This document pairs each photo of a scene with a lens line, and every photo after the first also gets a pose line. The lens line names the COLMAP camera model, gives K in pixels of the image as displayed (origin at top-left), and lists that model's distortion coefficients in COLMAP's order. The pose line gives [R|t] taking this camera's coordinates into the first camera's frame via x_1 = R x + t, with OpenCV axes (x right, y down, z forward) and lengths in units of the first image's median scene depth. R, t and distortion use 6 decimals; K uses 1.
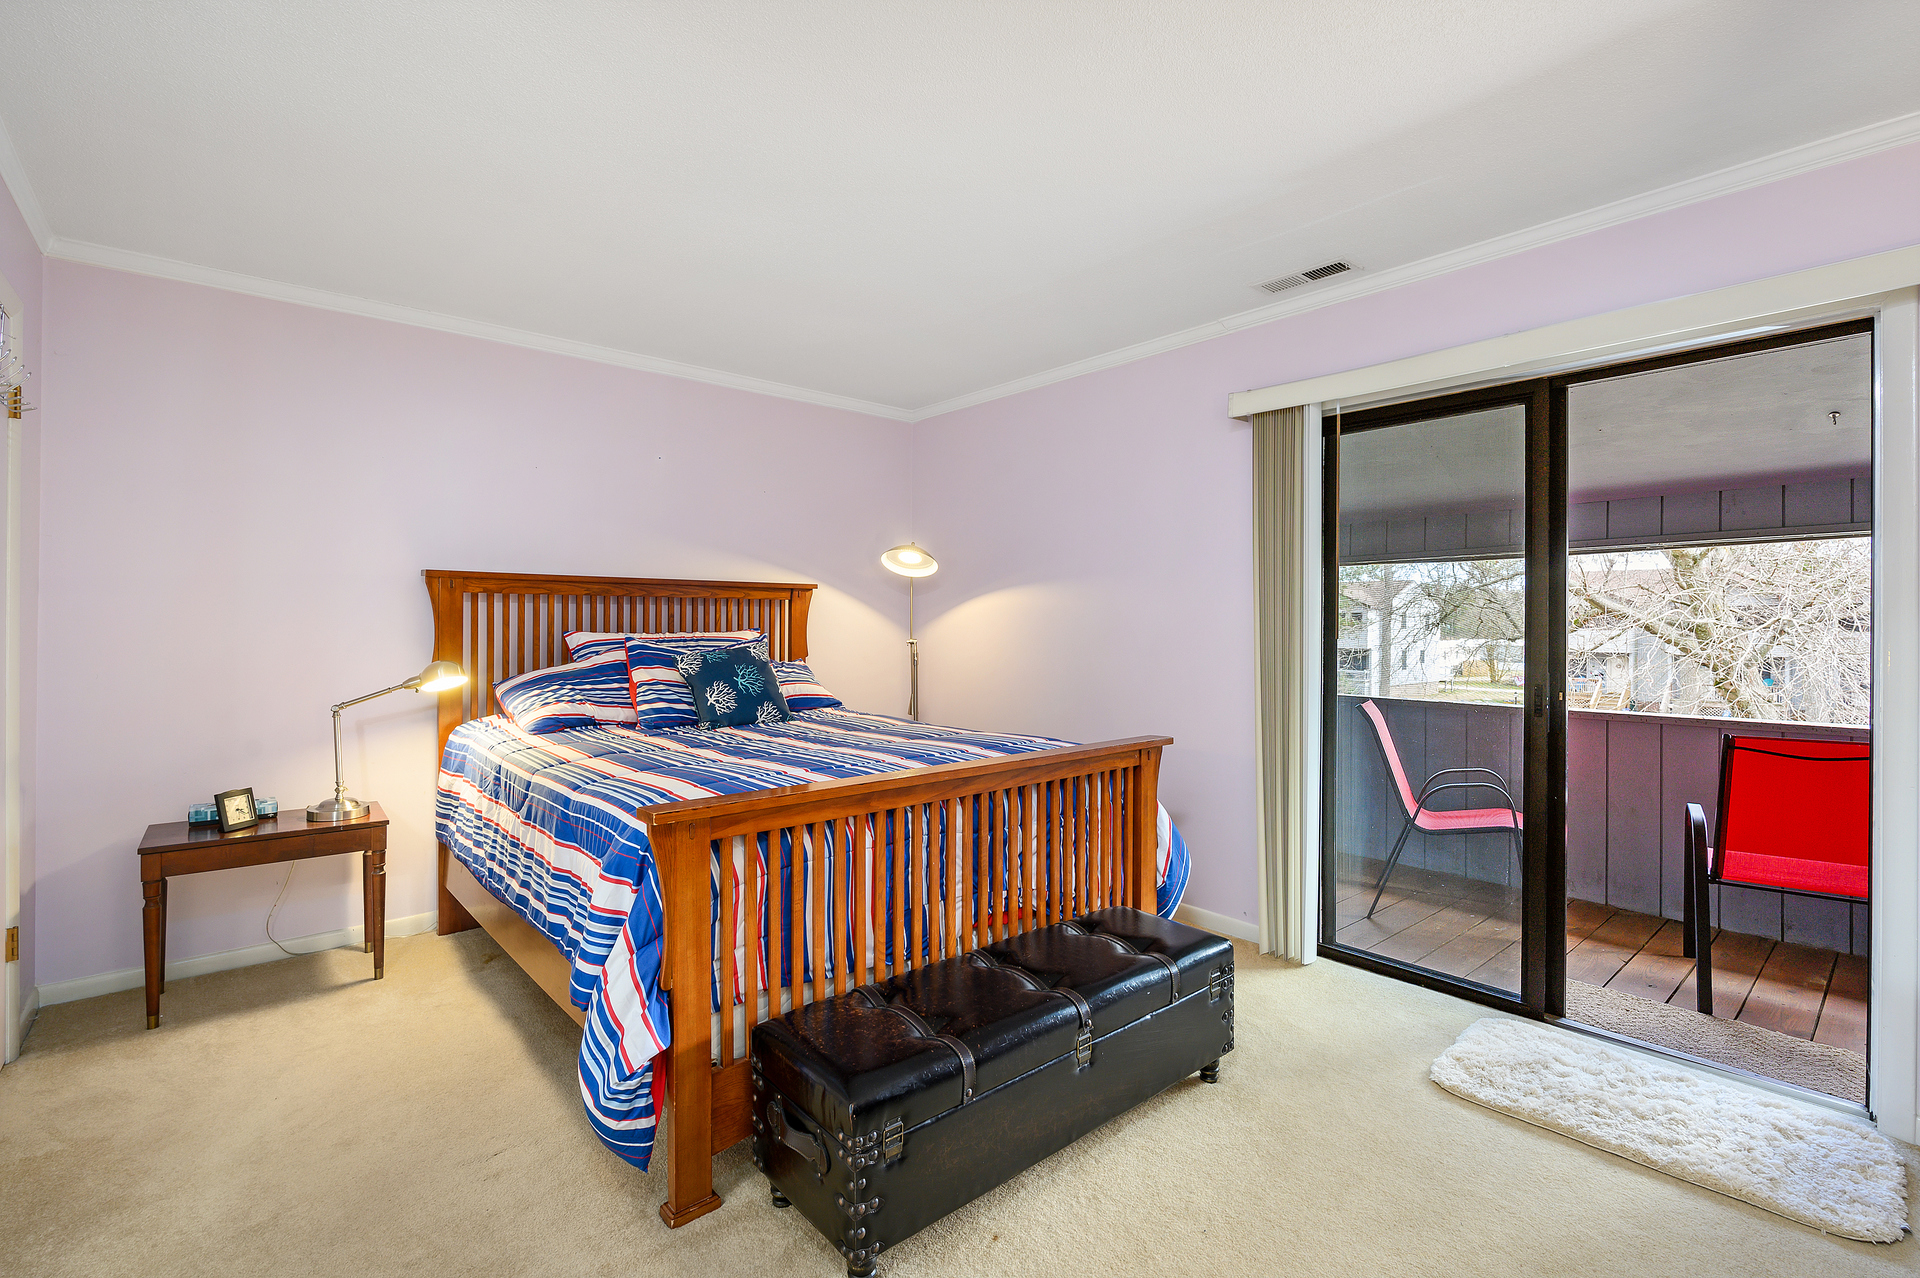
lens RADIAL K [[863.6, 0, 965.7], [0, 863.6, 644.9], [0, 0, 1]] dist [-0.025151, 0.000130]
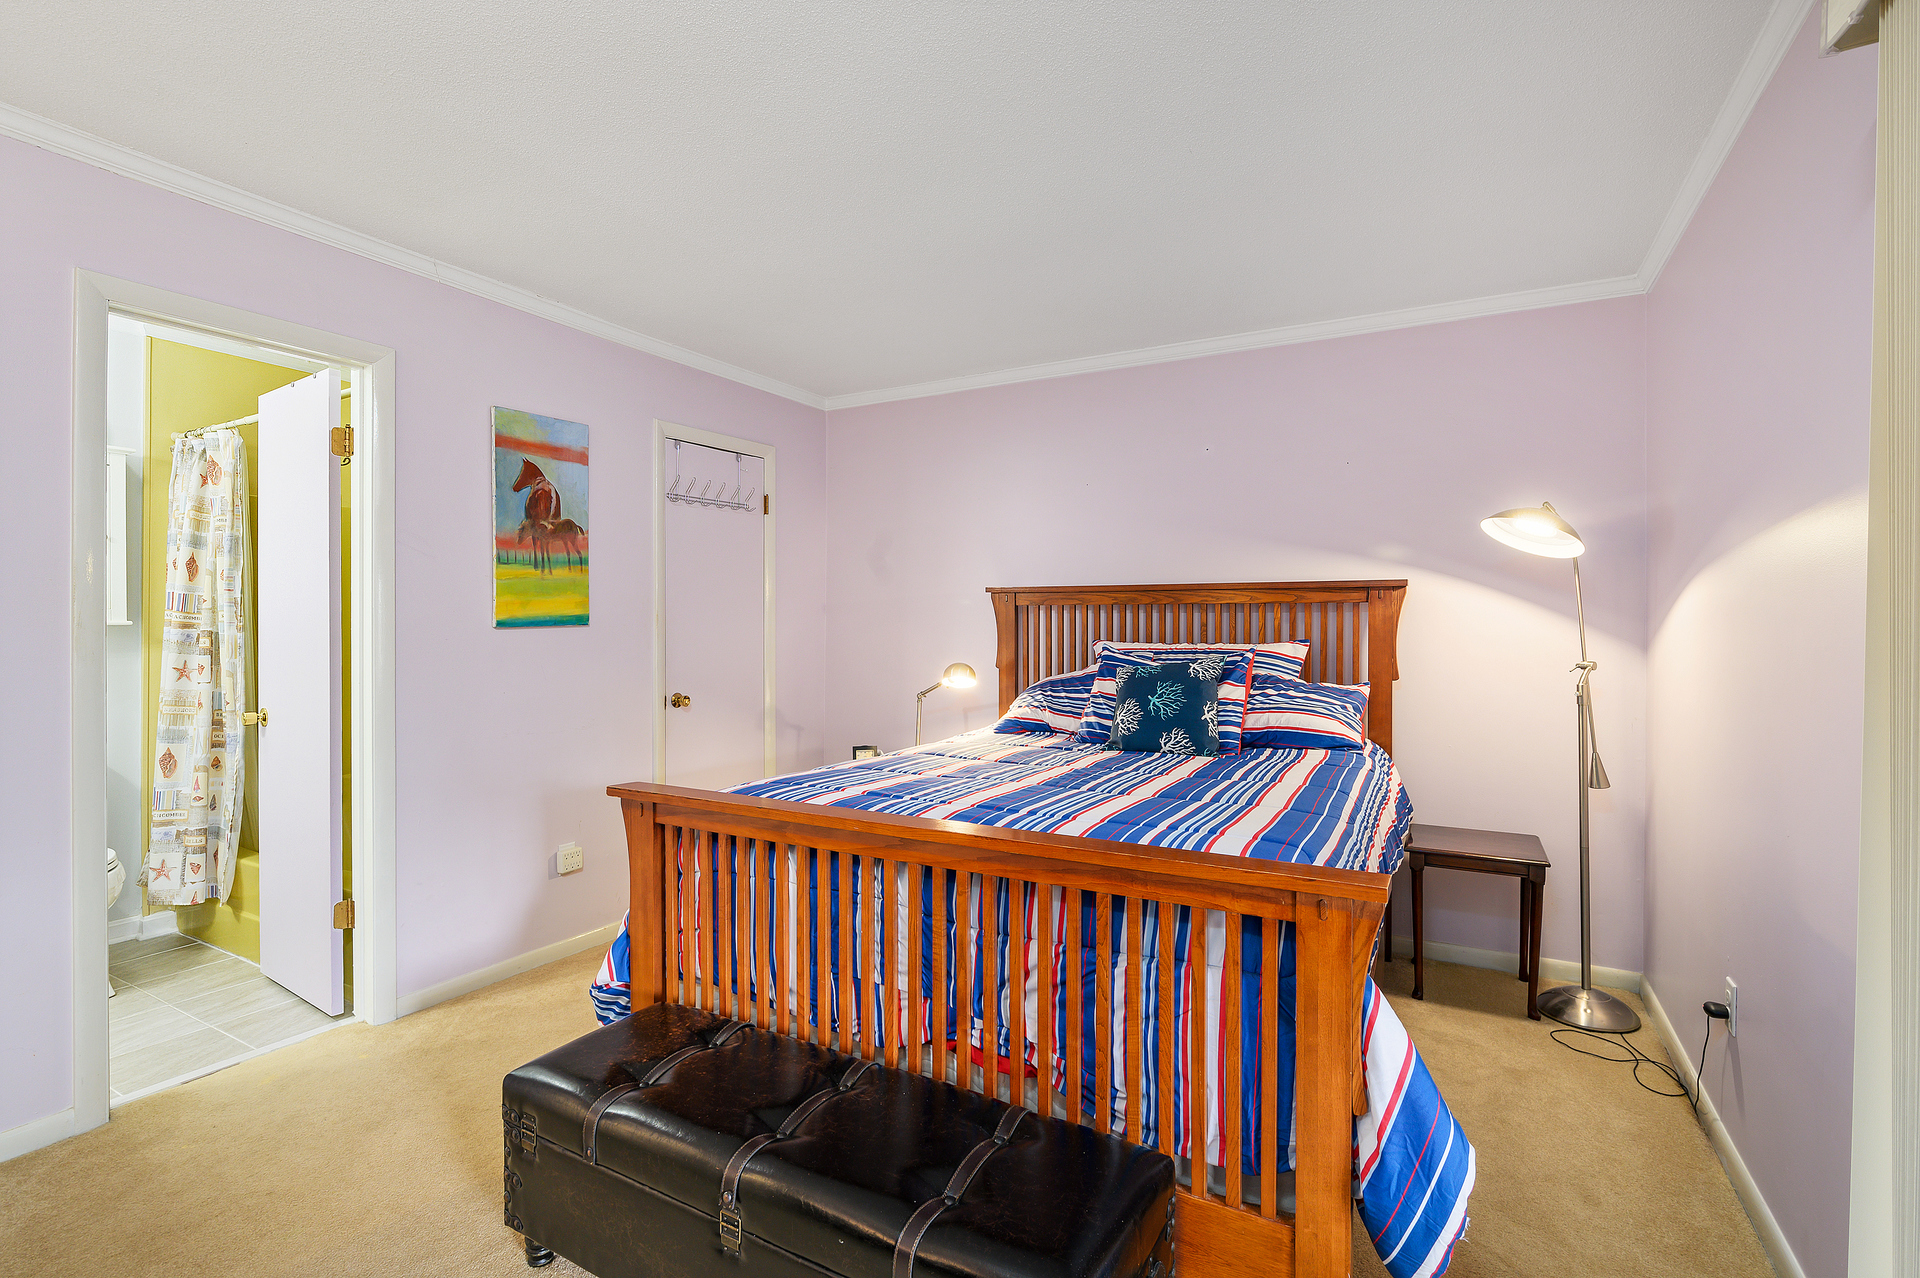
lens RADIAL K [[885.3, 0, 960.0], [0, 885.3, 639.0], [0, 0, 1]] dist [-0.001486, -0.000396]
pose [[0.327630, 0.013114, -0.944715, 0.511874], [-0.023505, 0.999707, 0.005726, -0.020456], [0.944514, 0.020330, 0.327842, 0.524483]]
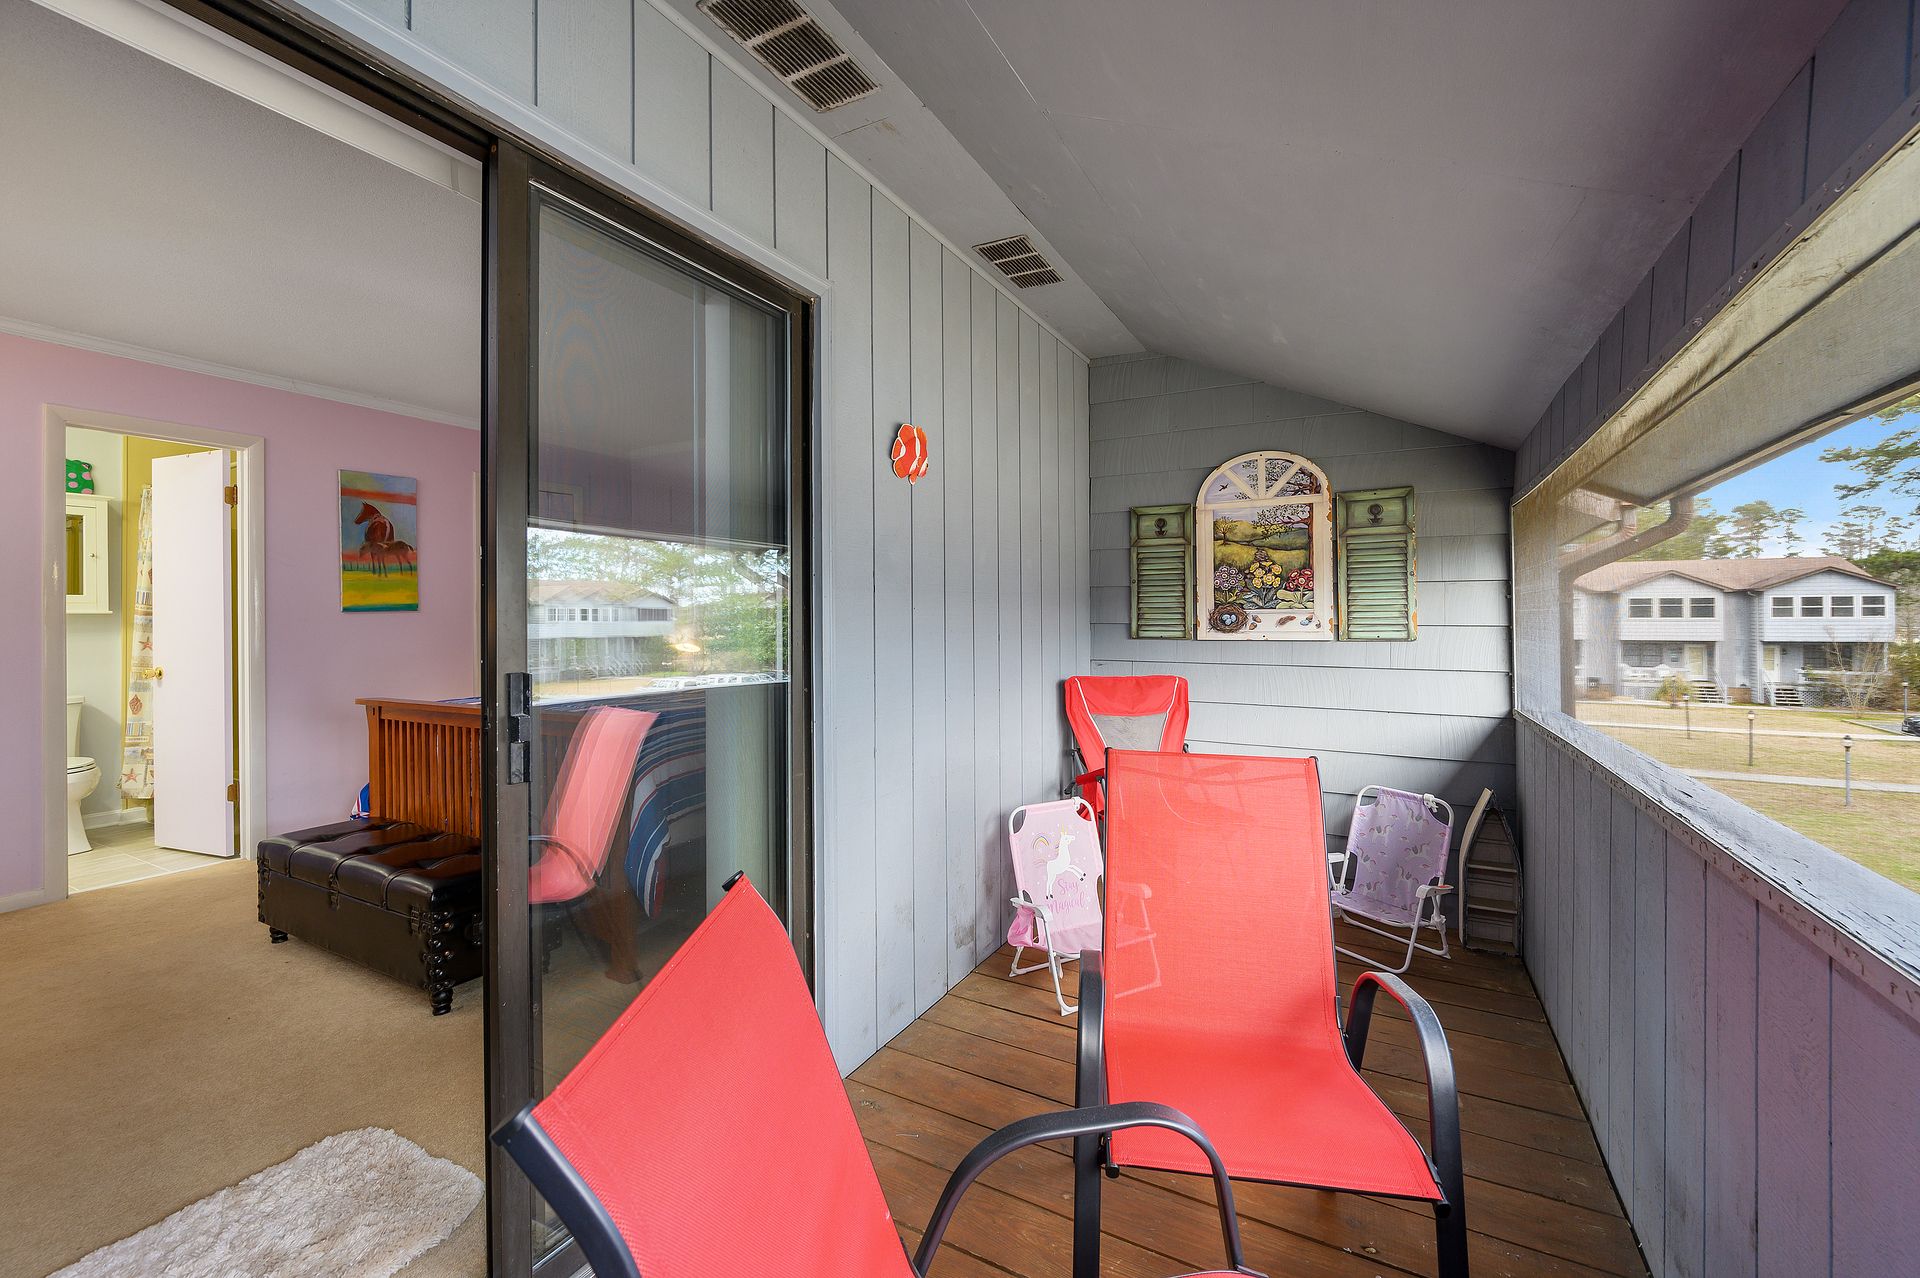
lens RADIAL K [[785.2, 0, 966.7], [0, 785.2, 627.5], [0, 0, 1]] dist [-0.002734, -0.000012]
pose [[0.341011, 0.003253, -0.940054, 1.012904], [-0.013542, 0.999907, -0.001452, -0.002297], [0.939962, 0.013225, 0.341023, 0.884069]]
